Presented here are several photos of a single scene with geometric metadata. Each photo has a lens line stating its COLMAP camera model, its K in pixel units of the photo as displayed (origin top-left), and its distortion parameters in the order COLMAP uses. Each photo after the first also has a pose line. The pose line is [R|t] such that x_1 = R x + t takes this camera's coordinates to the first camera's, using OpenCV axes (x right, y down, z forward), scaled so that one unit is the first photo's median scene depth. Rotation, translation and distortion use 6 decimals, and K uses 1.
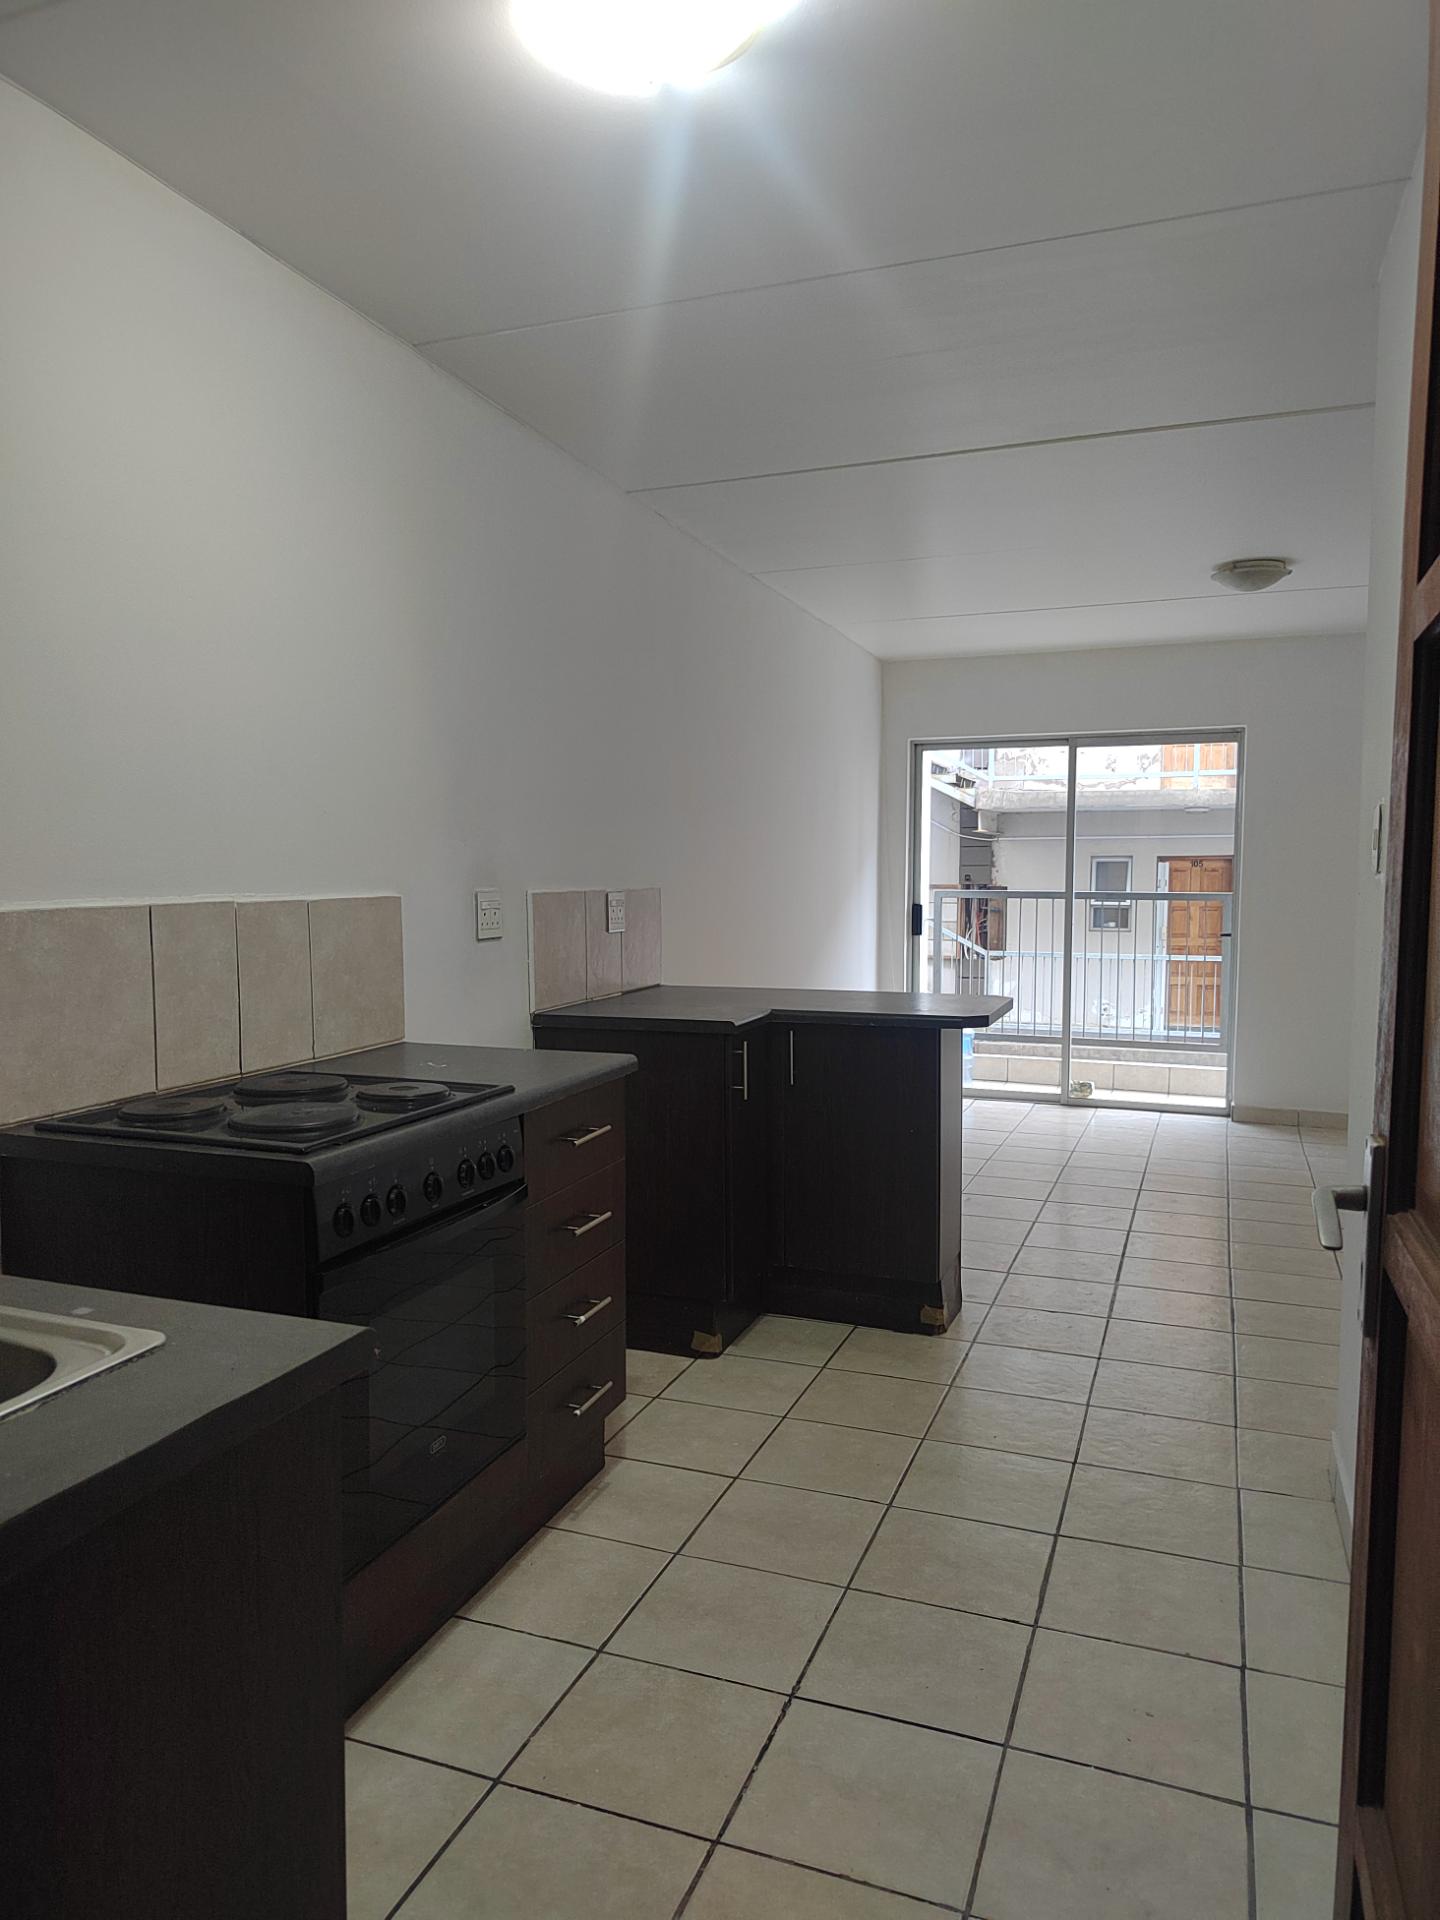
lens RADIAL K [[1304.5, 0, 720.0], [0, 1304.5, 960.0], [0, 0, 1]] dist [0.050583, -0.070077]
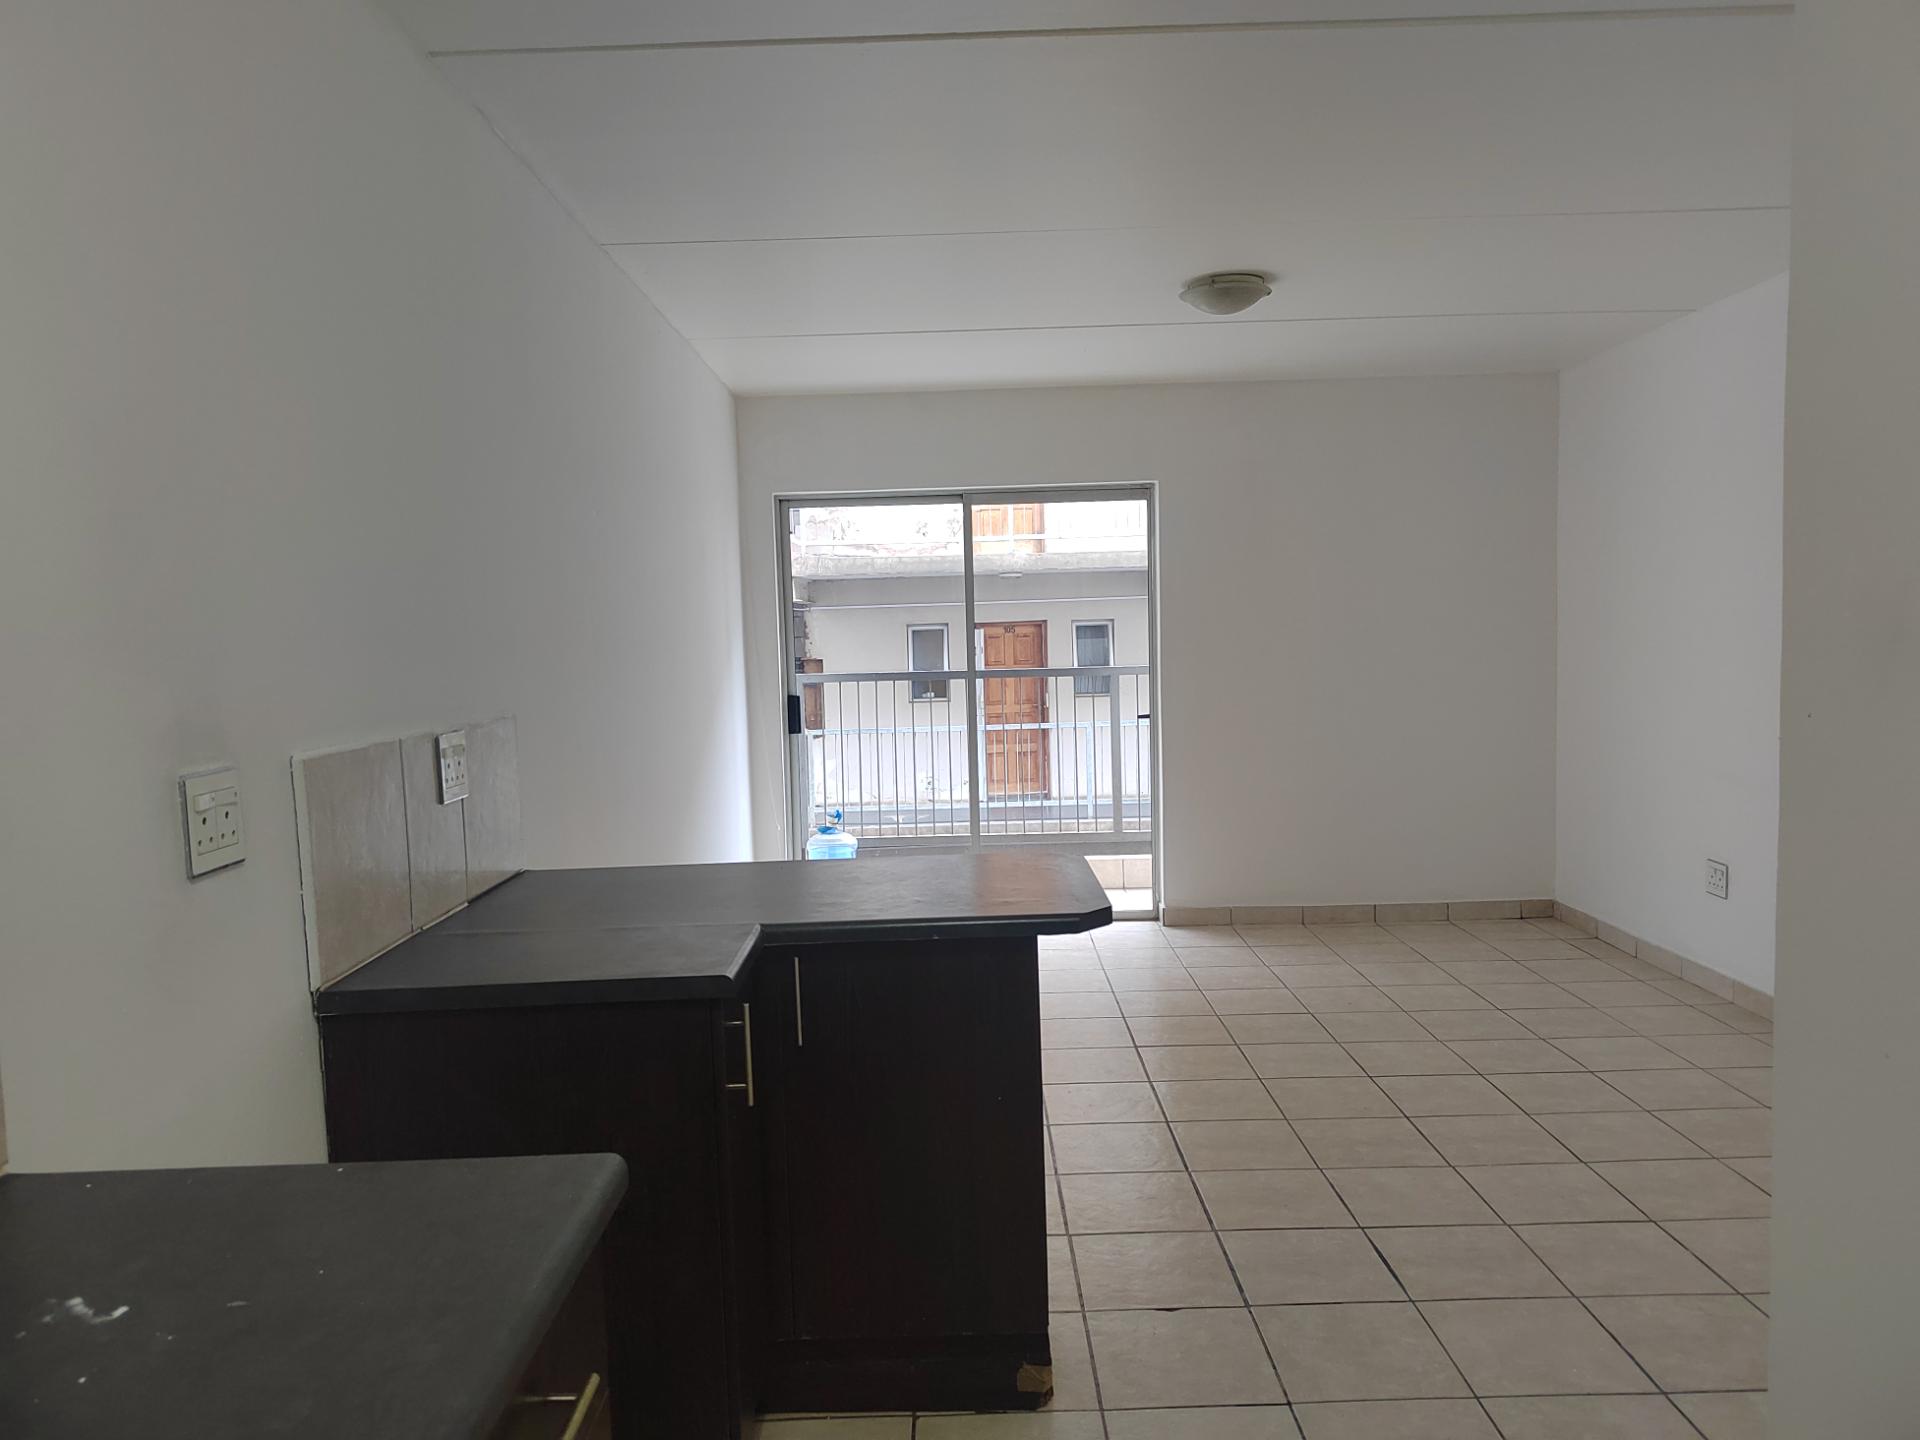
lens RADIAL K [[1304.5, 0, 960.0], [0, 1304.5, 720.0], [0, 0, 1]] dist [0.050583, -0.070077]
pose [[0.934272, -0.053479, 0.352527, -0.041394], [0.055098, 0.998466, 0.005448, -0.027607], [-0.352278, 0.014333, 0.935786, 0.208542]]
